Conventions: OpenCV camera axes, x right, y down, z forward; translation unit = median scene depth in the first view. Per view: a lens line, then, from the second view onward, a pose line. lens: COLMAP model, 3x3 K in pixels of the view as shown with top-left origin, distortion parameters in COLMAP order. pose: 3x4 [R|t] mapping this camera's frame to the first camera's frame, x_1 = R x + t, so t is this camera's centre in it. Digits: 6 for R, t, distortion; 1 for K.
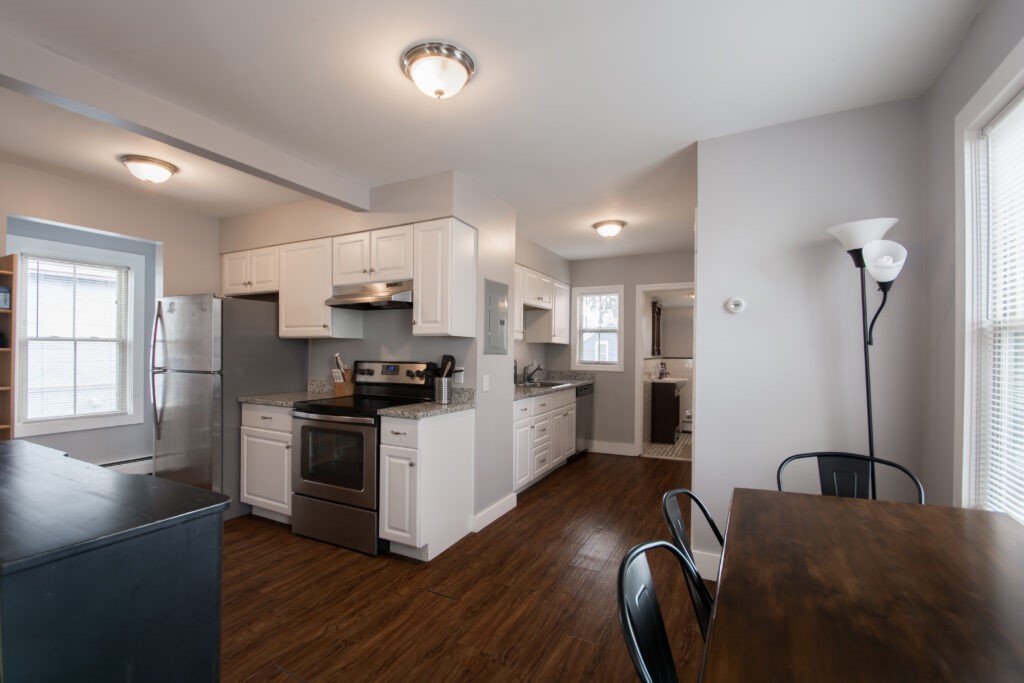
lens RADIAL K [[451.7, 0, 502.4], [0, 451.7, 348.9], [0, 0, 1]] dist [-0.014718, -0.000548]
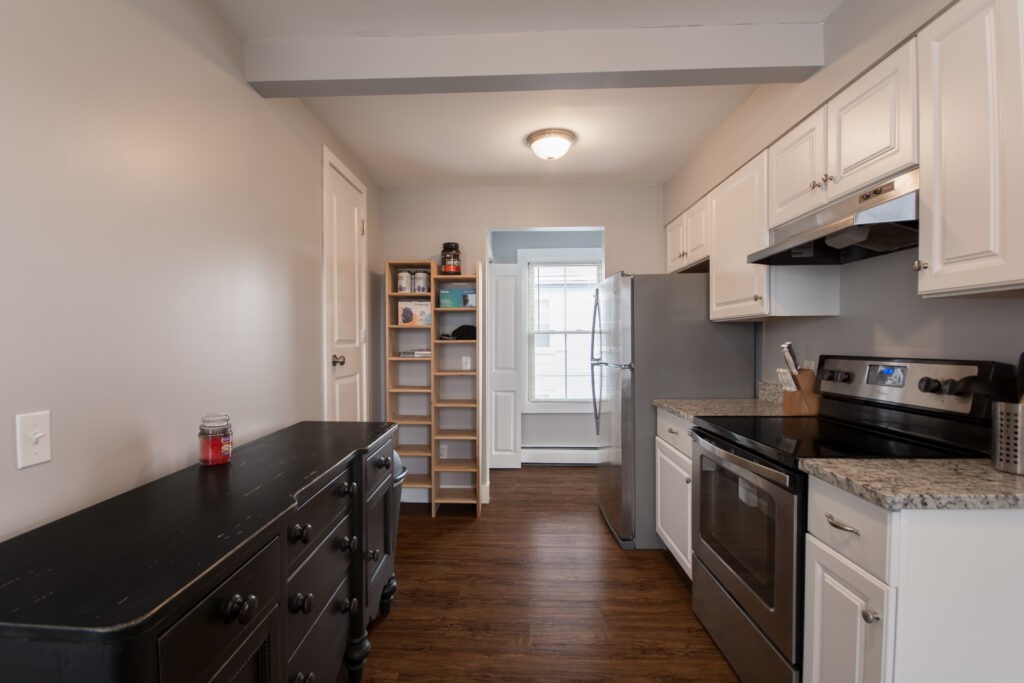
lens RADIAL K [[451.7, 0, 502.4], [0, 451.7, 348.9], [0, 0, 1]] dist [-0.014718, -0.000548]
pose [[0.425590, 0.003661, -0.904909, 0.013107], [0.011613, 0.999887, 0.009507, 0.009187], [0.904842, -0.014554, 0.425499, 0.428025]]
